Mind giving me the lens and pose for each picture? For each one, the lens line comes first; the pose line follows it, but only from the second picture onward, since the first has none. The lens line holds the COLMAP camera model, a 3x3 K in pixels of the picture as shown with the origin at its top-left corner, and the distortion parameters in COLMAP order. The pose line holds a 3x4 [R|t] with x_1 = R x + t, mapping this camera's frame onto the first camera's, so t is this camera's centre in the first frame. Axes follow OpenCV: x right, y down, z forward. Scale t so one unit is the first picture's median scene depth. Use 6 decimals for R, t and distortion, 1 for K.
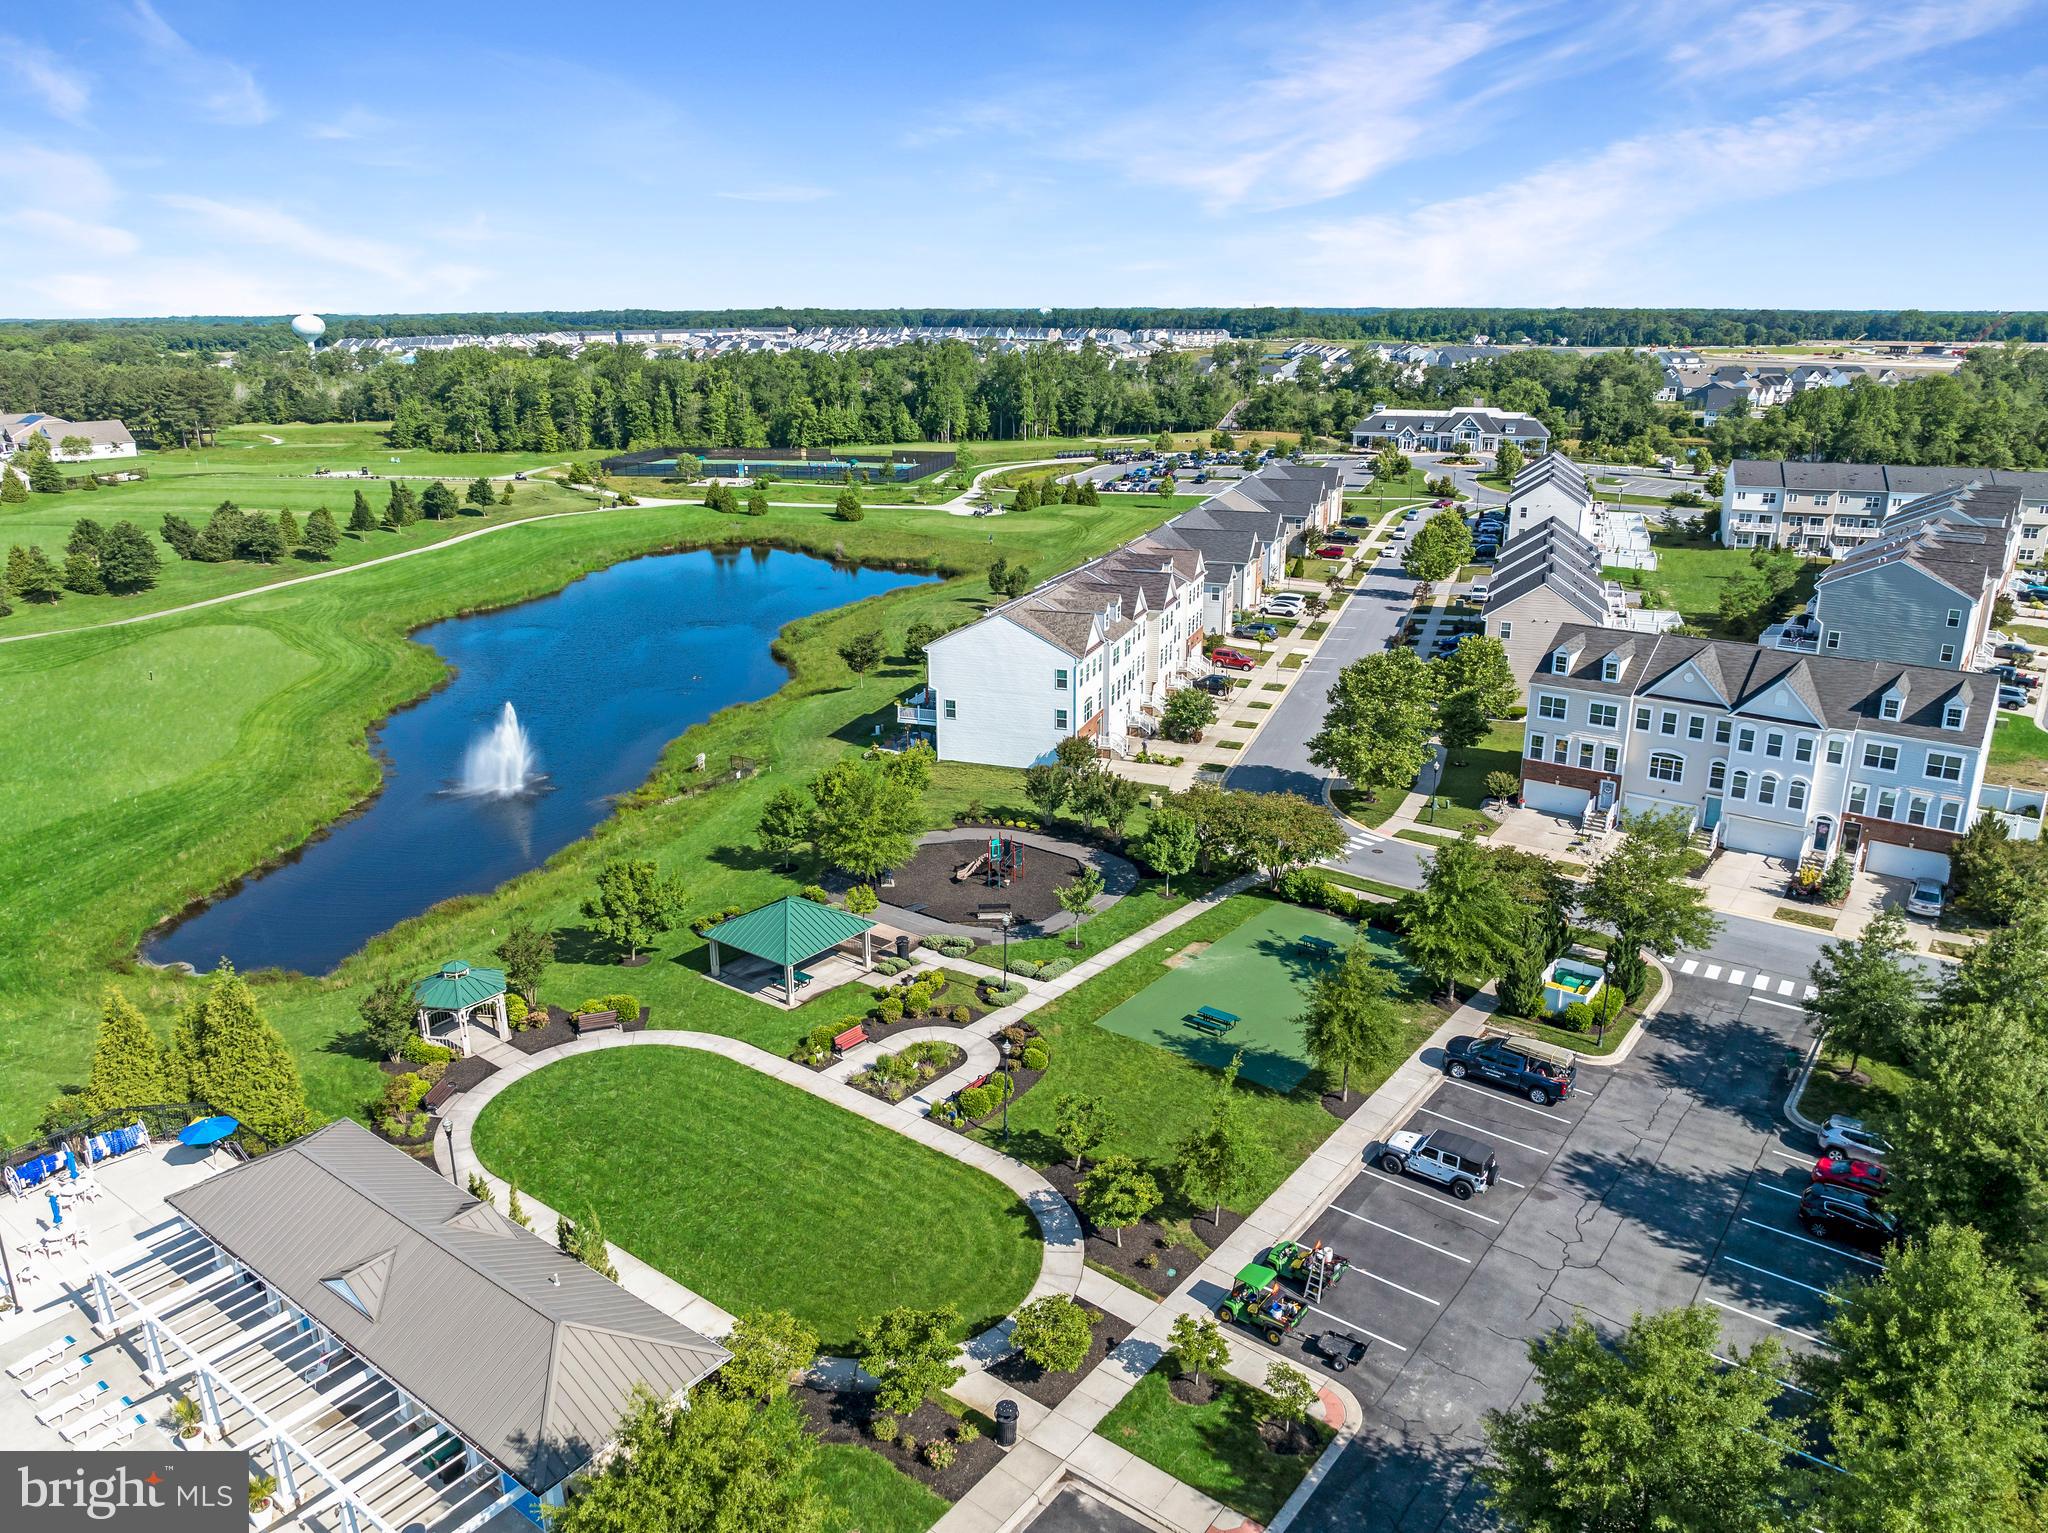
lens RADIAL K [[1441.5, 0, 1029.6], [0, 1441.5, 757.1], [0, 0, 1]] dist [-0.029367, -0.001695]
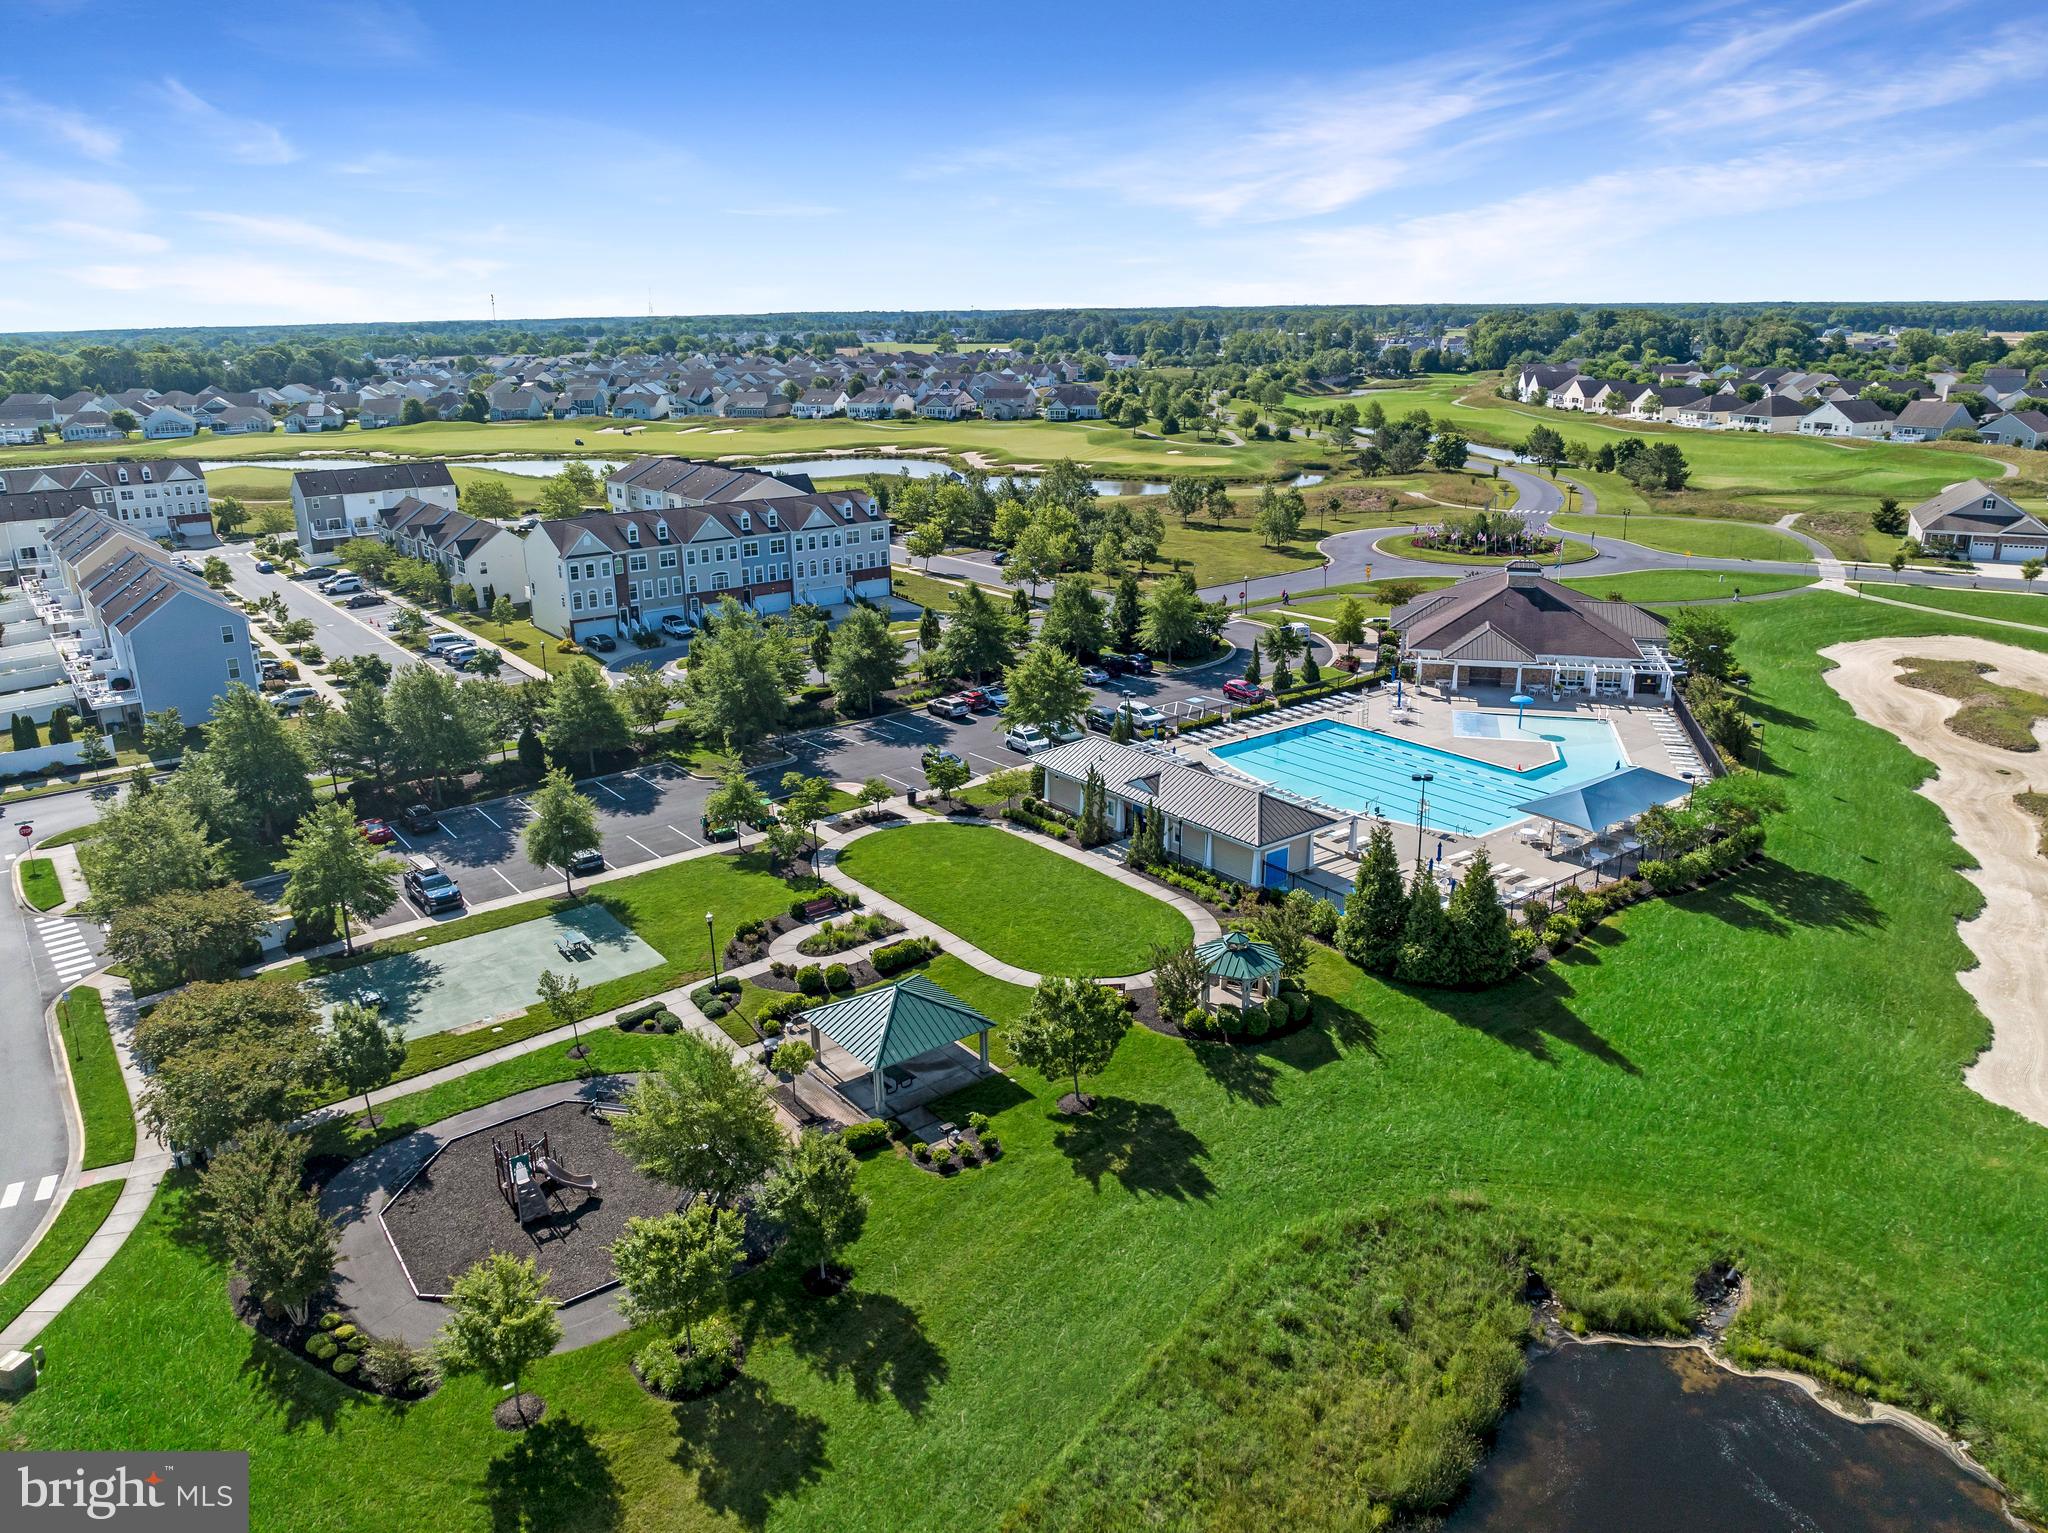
lens RADIAL K [[1441.5, 0, 1029.6], [0, 1441.5, 757.1], [0, 0, 1]] dist [-0.029367, -0.001695]
pose [[-0.963682, -0.071460, 0.257313, -0.557174], [0.083147, 0.835353, 0.543389, -0.586881], [-0.253778, 0.545049, -0.799073, 1.939306]]
